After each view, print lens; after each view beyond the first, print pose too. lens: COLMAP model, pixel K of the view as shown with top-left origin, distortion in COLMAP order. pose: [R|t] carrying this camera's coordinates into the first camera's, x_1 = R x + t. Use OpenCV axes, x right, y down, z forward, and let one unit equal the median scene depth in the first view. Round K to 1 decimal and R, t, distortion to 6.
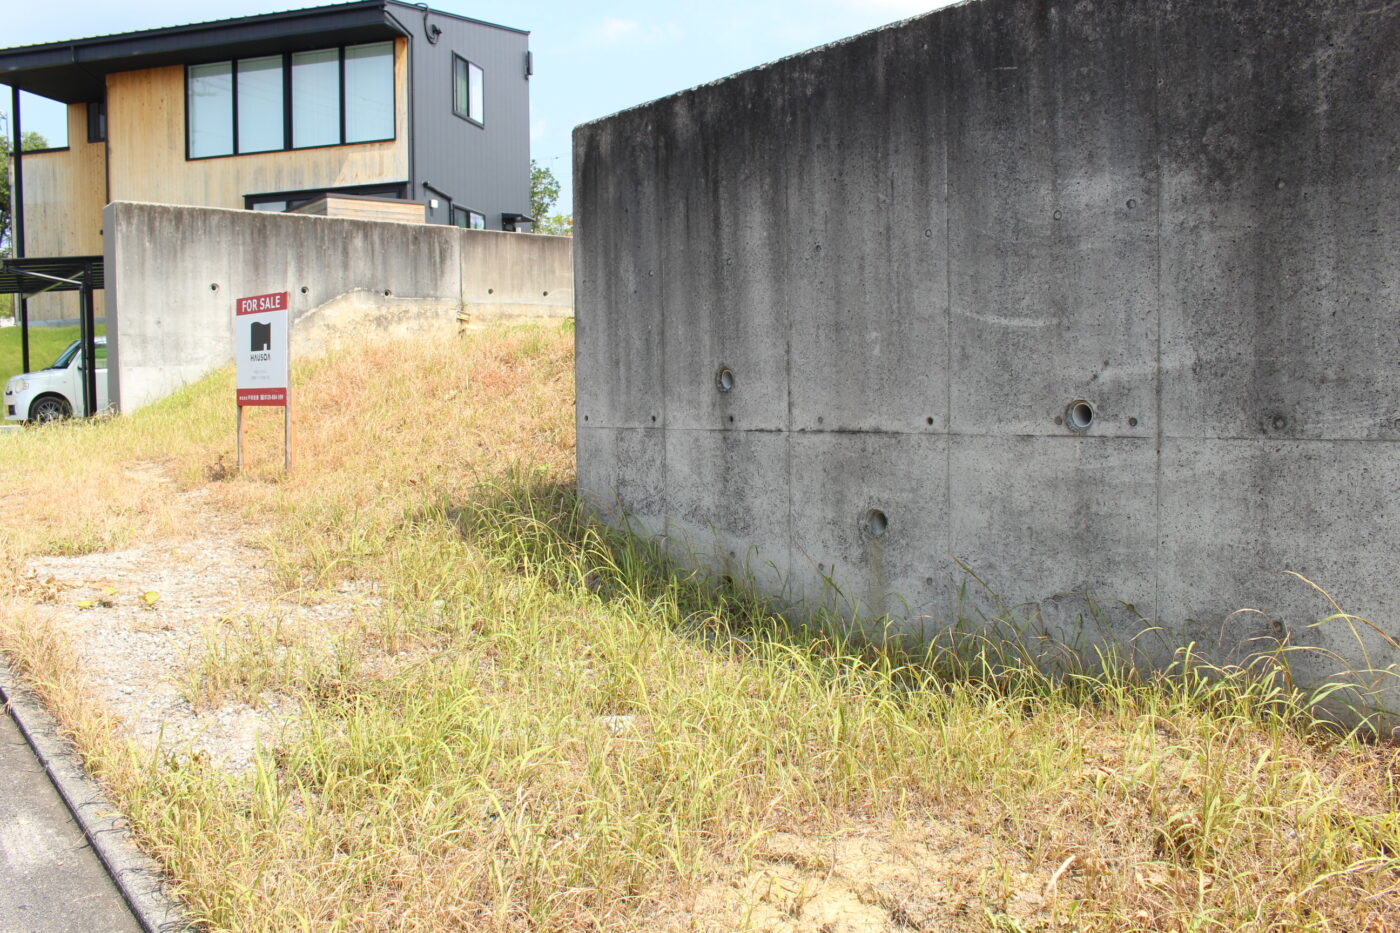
lens RADIAL K [[1252.5, 0, 683.3], [0, 1252.5, 474.4], [0, 0, 1]] dist [-0.148993, 0.137763]
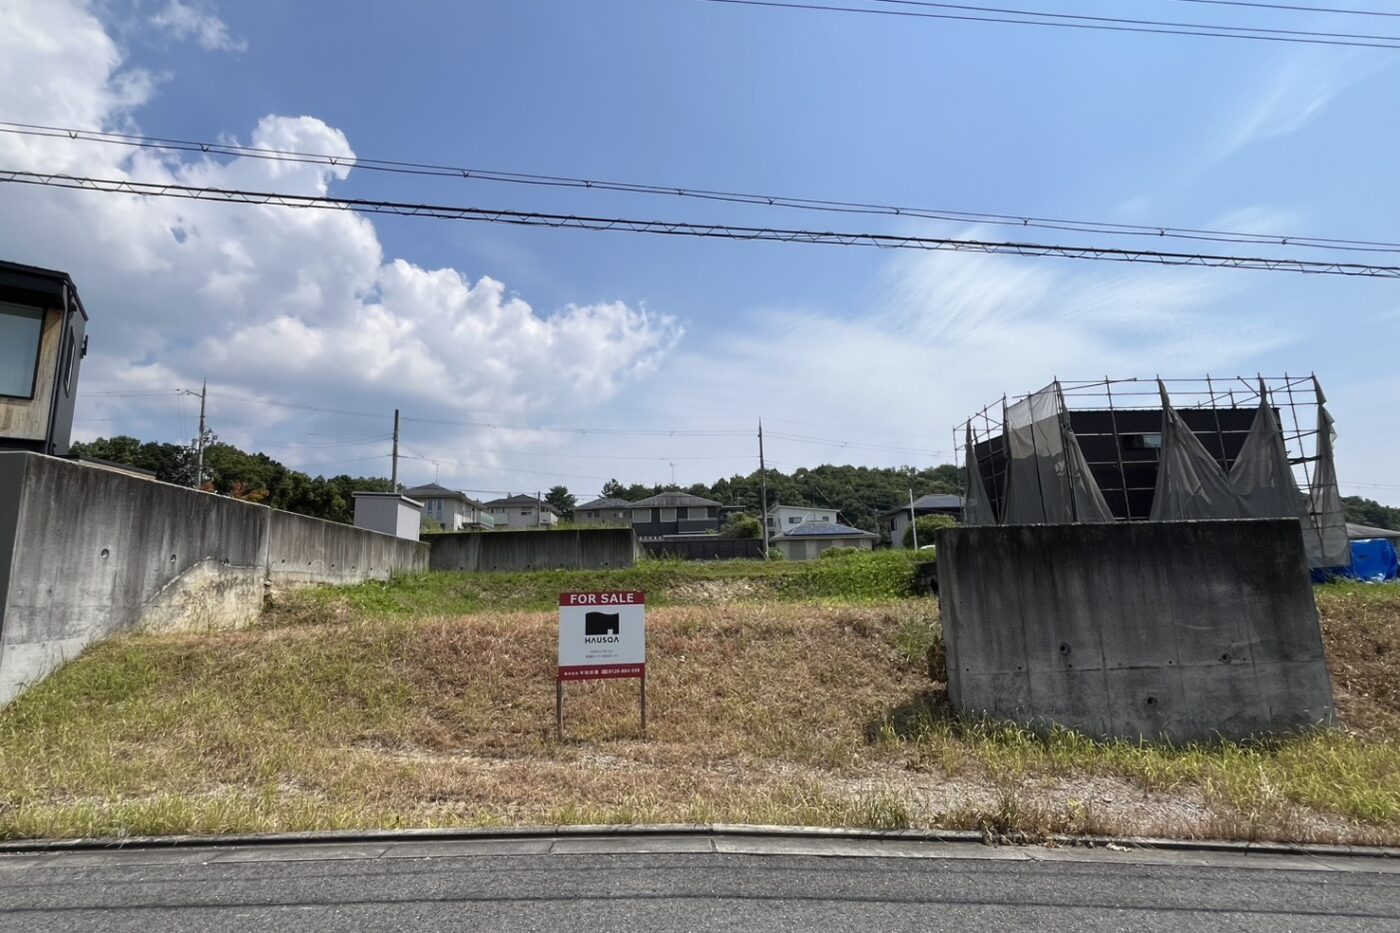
lens RADIAL K [[737.5, 0, 699.9], [0, 737.5, 451.5], [0, 0, 1]] dist [-0.001200, 0.002692]
pose [[0.551632, 0.154380, 0.819676, -1.599736], [0.069790, 0.970733, -0.229798, -0.170402], [-0.831163, 0.183969, 0.524713, 0.780599]]
